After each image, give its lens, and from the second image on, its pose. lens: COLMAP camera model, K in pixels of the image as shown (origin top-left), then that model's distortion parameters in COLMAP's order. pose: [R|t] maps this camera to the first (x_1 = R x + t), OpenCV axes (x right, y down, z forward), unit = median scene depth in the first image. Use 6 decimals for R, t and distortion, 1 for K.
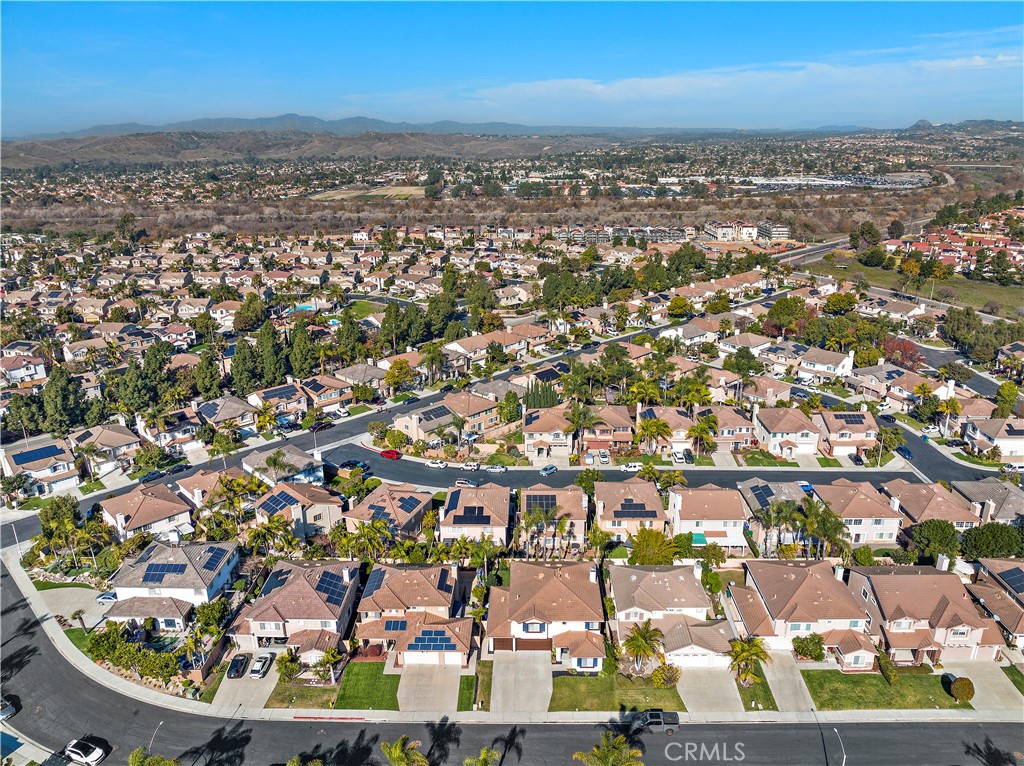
lens RADIAL K [[736.6, 0, 517.6], [0, 736.6, 381.9], [0, 0, 1]] dist [-0.034029, -0.001076]
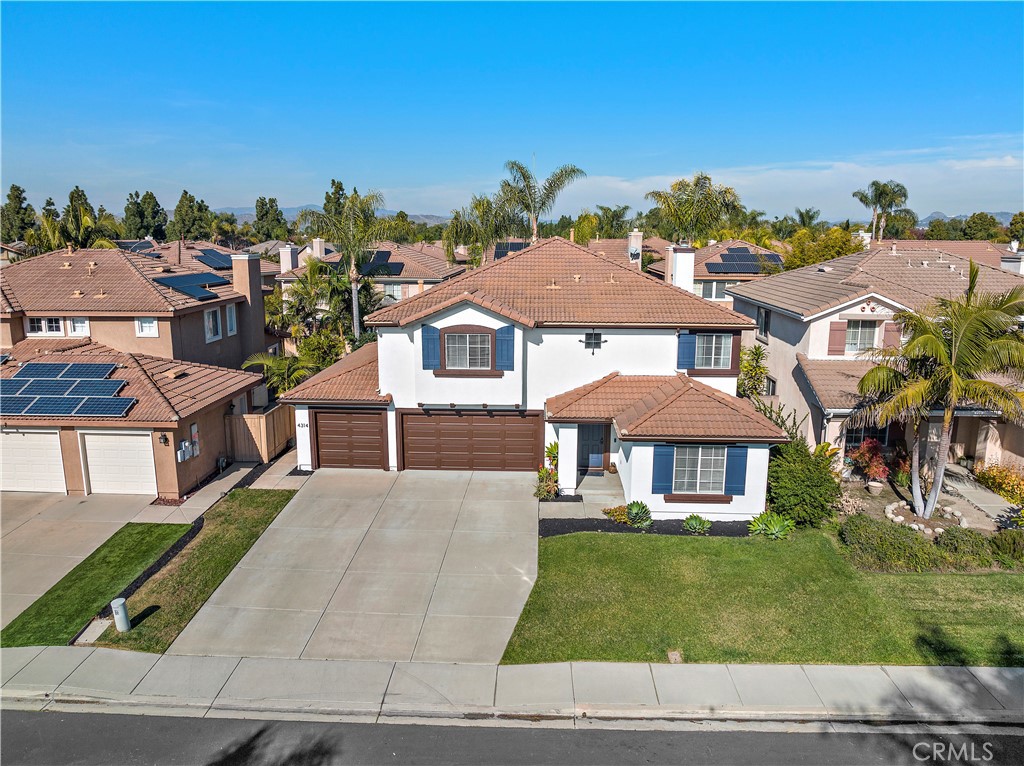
lens RADIAL K [[736.6, 0, 517.6], [0, 736.6, 381.9], [0, 0, 1]] dist [-0.034029, -0.001076]
pose [[0.999648, 0.014079, -0.022482, 0.045260], [-0.016970, 0.990825, -0.134085, 0.385560], [0.020388, 0.134419, 0.990715, 0.776564]]
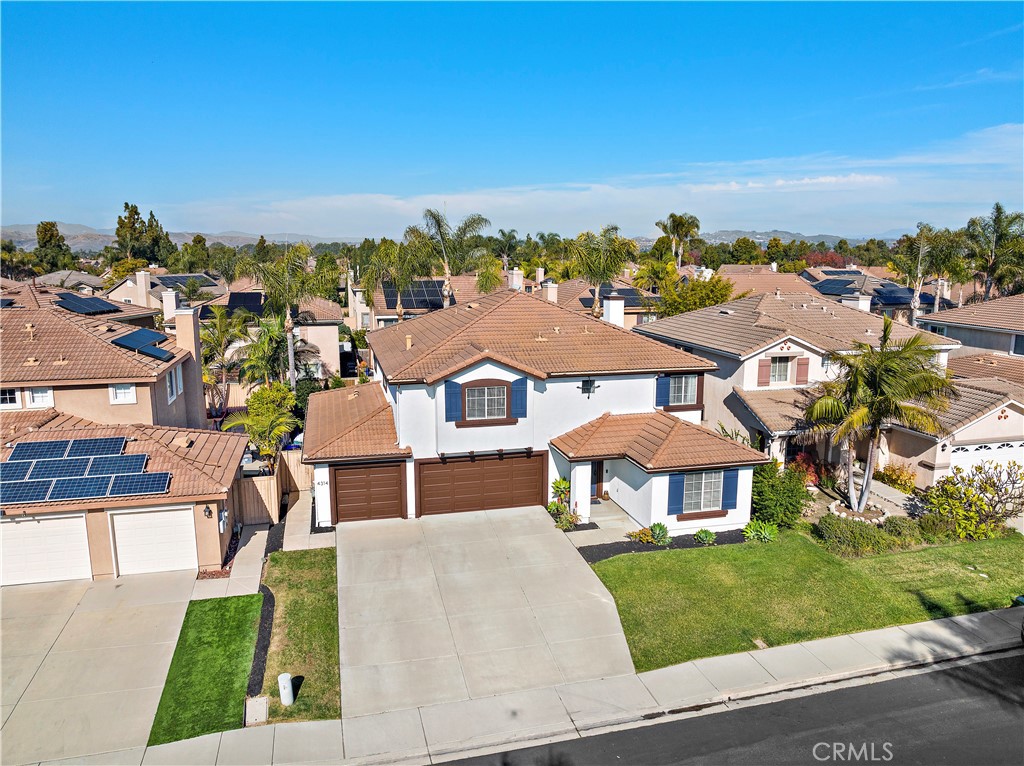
lens RADIAL K [[736.6, 0, 517.6], [0, 736.6, 381.9], [0, 0, 1]] dist [-0.034029, -0.001076]
pose [[0.963076, -0.039436, 0.266326, -0.038674], [0.080976, 0.985839, -0.146845, 0.375751], [-0.256764, 0.162989, 0.952632, 0.756117]]
